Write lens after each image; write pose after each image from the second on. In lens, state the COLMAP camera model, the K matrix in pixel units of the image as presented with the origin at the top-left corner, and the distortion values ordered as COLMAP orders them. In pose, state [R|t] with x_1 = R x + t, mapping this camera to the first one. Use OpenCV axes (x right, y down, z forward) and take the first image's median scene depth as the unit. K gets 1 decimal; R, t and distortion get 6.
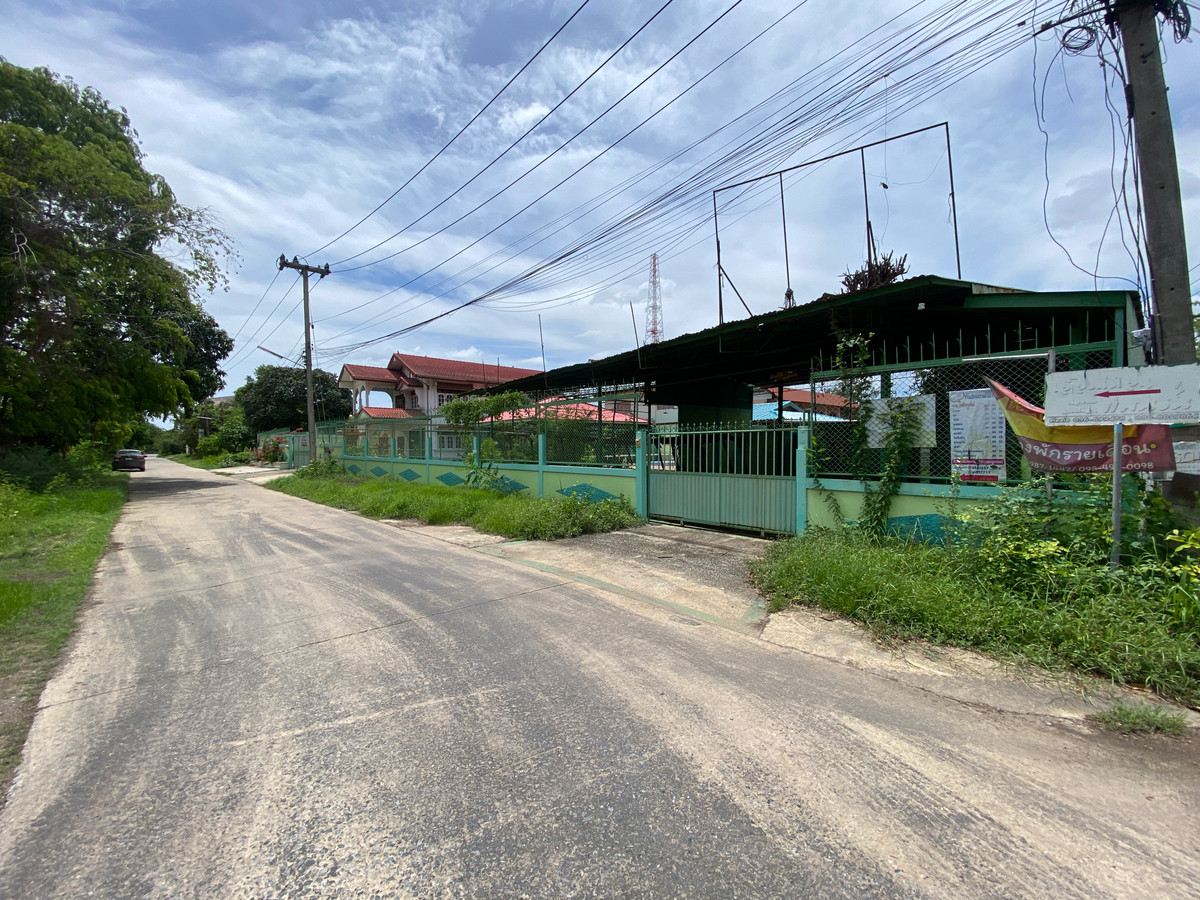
lens RADIAL K [[494.4, 0, 600.8], [0, 494.4, 459.4], [0, 0, 1]] dist [0.000744, -0.010540]
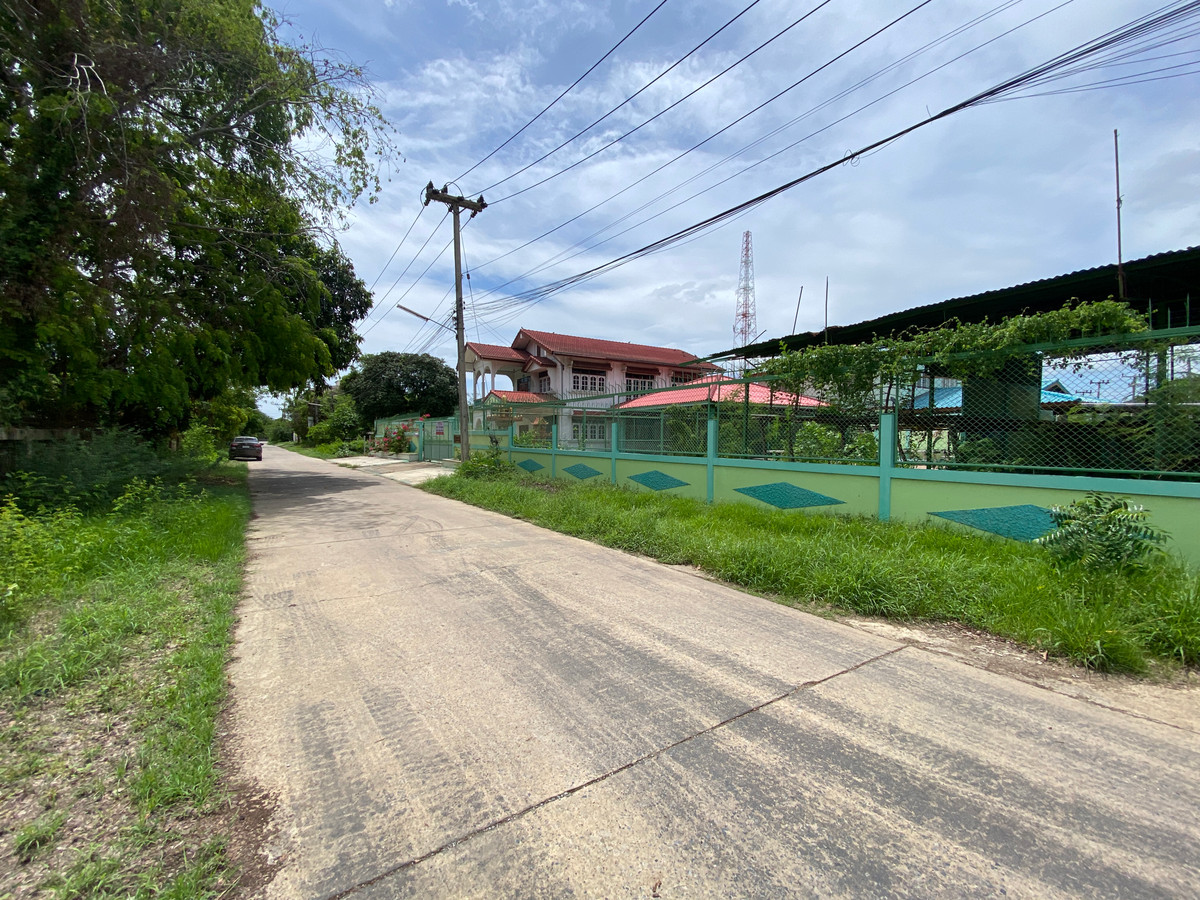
lens RADIAL K [[491.2, 0, 594.5], [0, 491.2, 459.7], [0, 0, 1]] dist [0.028096, -0.032417]
pose [[0.989162, 0.015899, -0.145962, -0.281638], [-0.013363, 0.999742, 0.018341, -0.004024], [0.146216, -0.016191, 0.989120, 0.279353]]
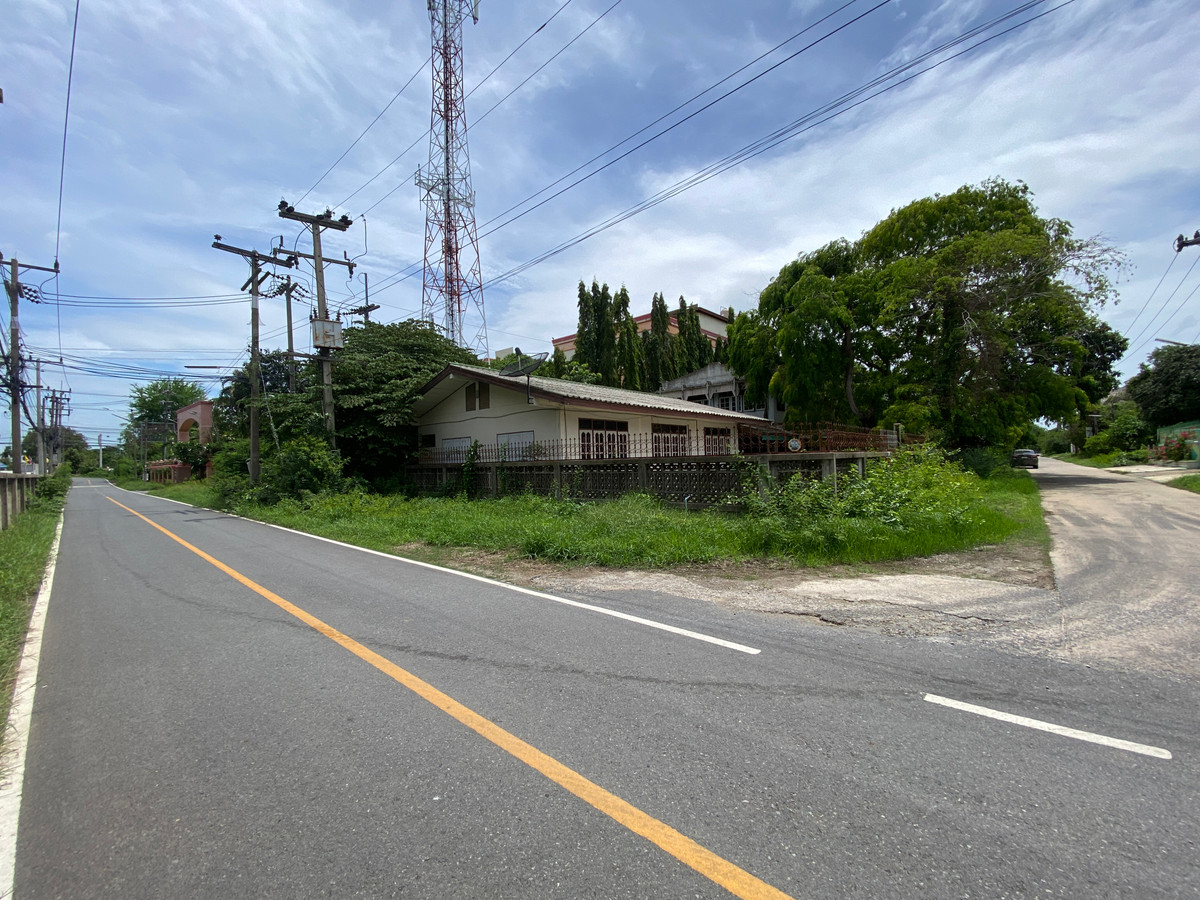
lens RADIAL K [[486.7, 0, 596.5], [0, 486.7, 453.9], [0, 0, 1]] dist [0.030440, -0.025733]
pose [[0.104494, -0.010808, -0.994467, 0.126363], [0.000339, 0.999941, -0.010832, 0.003543], [0.994525, 0.000794, 0.104492, -0.185493]]
